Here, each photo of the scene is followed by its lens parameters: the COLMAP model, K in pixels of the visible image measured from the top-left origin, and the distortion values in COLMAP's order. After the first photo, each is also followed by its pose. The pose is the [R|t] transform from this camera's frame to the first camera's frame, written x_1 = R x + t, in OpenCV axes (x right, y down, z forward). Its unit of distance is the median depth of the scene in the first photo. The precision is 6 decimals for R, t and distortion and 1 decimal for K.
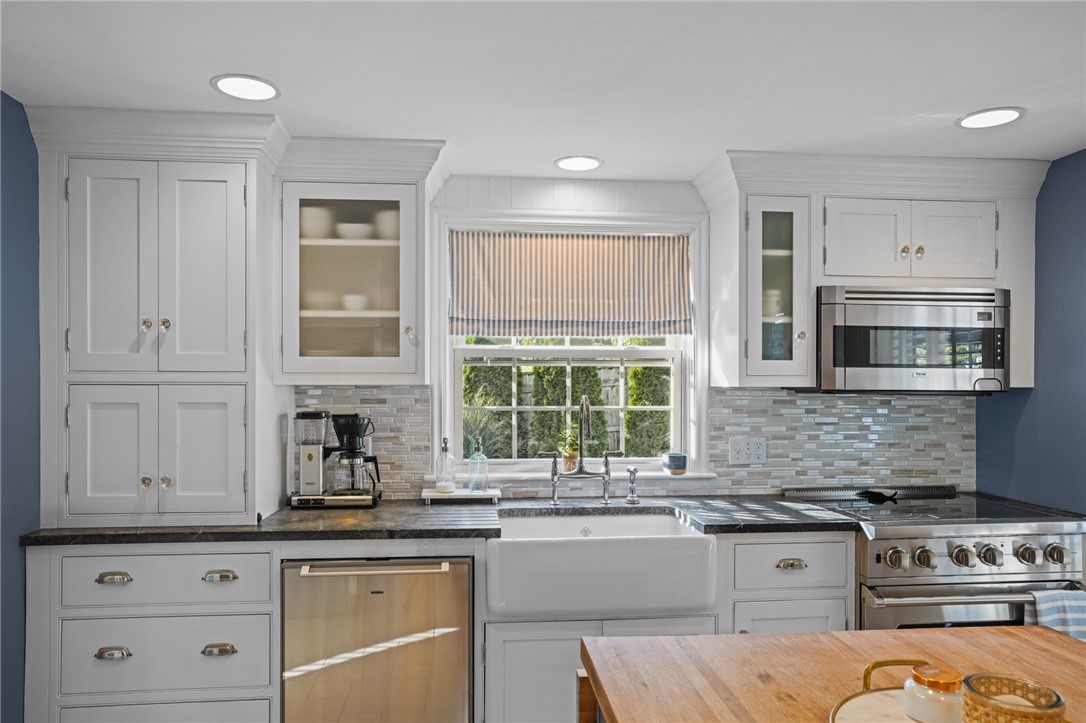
lens RADIAL K [[736.0, 0, 539.2], [0, 736.0, 388.6], [0, 0, 1]] dist [-0.022441, 0.043103]
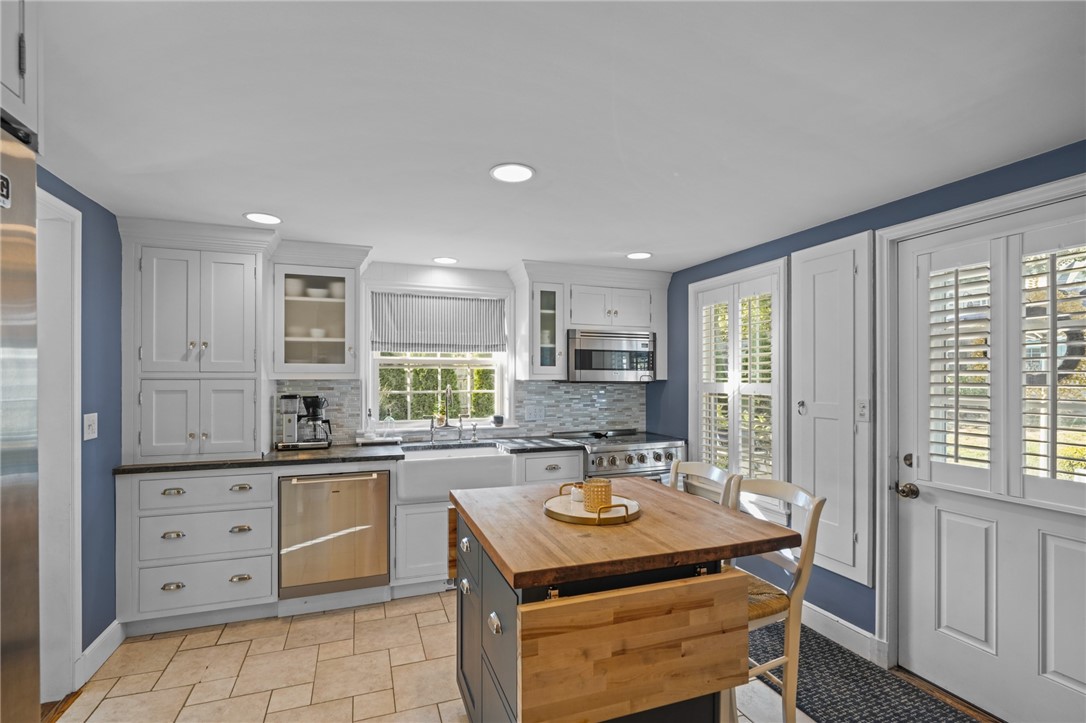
lens RADIAL K [[497.7, 0, 541.1], [0, 497.7, 376.6], [0, 0, 1]] dist [-0.002430, 0.000459]
pose [[0.968263, -0.001126, 0.249931, -0.027277], [0.003291, 0.999961, -0.008241, 0.000005], [-0.249912, 0.008802, 0.968228, -0.284246]]
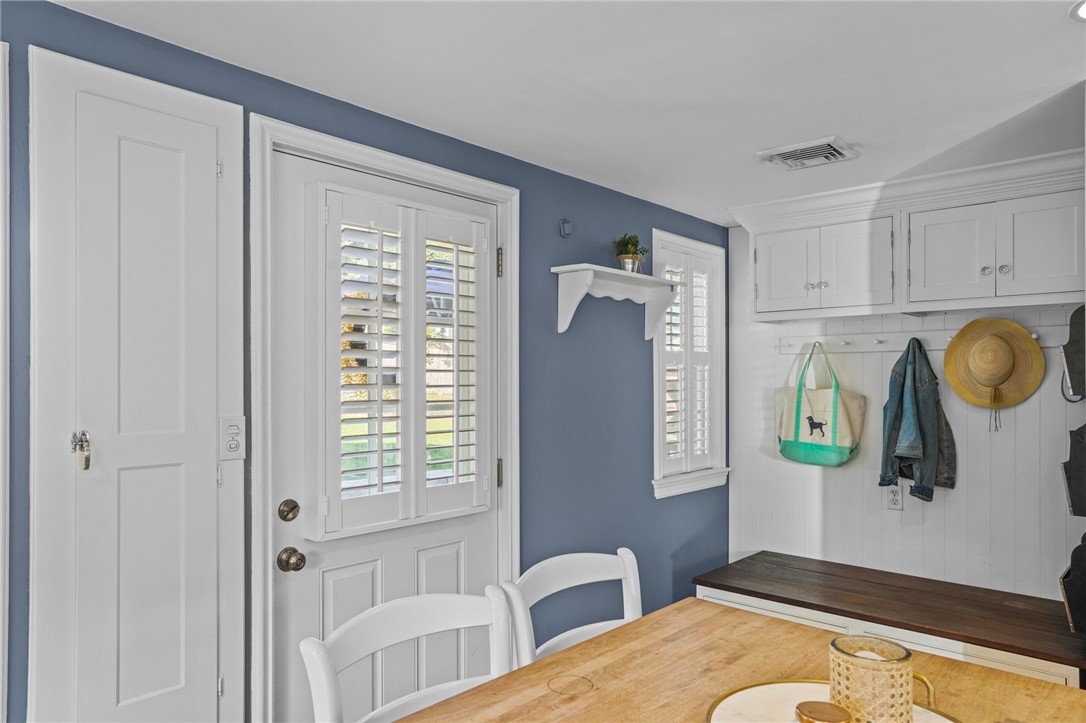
lens RADIAL K [[723.9, 0, 541.8], [0, 723.9, 377.9], [0, 0, 1]] dist [-0.000699, 0.041182]
pose [[-0.668661, 0.000691, 0.743567, 0.044402], [0.003929, 0.999989, 0.002604, -0.002745], [-0.743557, 0.004663, -0.668656, 0.664956]]
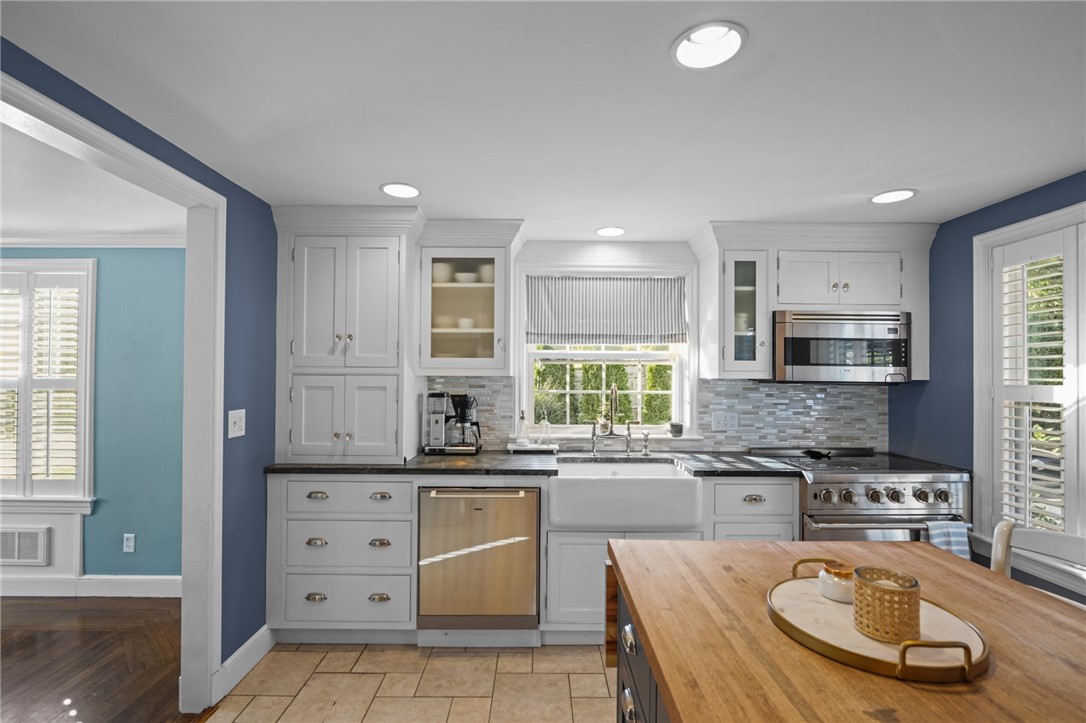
lens RADIAL K [[494.2, 0, 541.5], [0, 494.2, 370.1], [0, 0, 1]] dist [-0.005473, -0.000349]
pose [[0.995843, 0.004227, -0.090991, 0.005490], [-0.005840, 0.999830, -0.017468, 0.000252], [0.090902, 0.017926, 0.995699, -0.029405]]
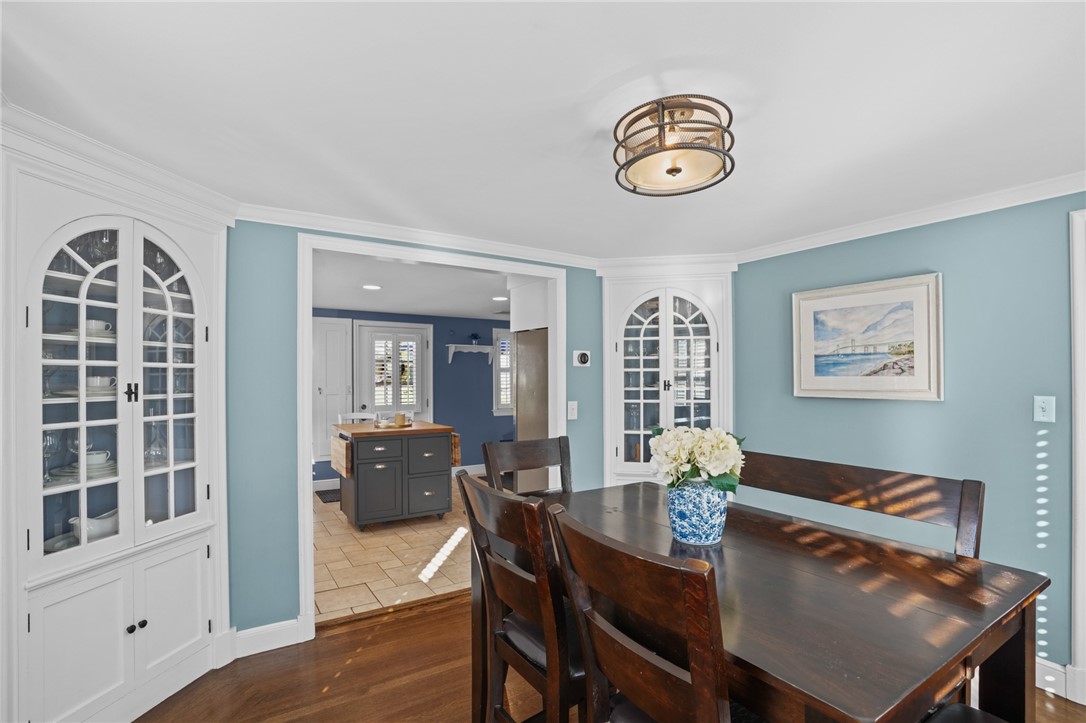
lens RADIAL K [[513.3, 0, 543.5], [0, 513.3, 378.0], [0, 0, 1]] dist [-0.013536, 0.000019]
pose [[-0.461689, -0.001891, 0.887040, -1.661462], [0.007418, 0.999955, 0.005993, -0.005029], [-0.887011, 0.009347, -0.461654, 0.710155]]
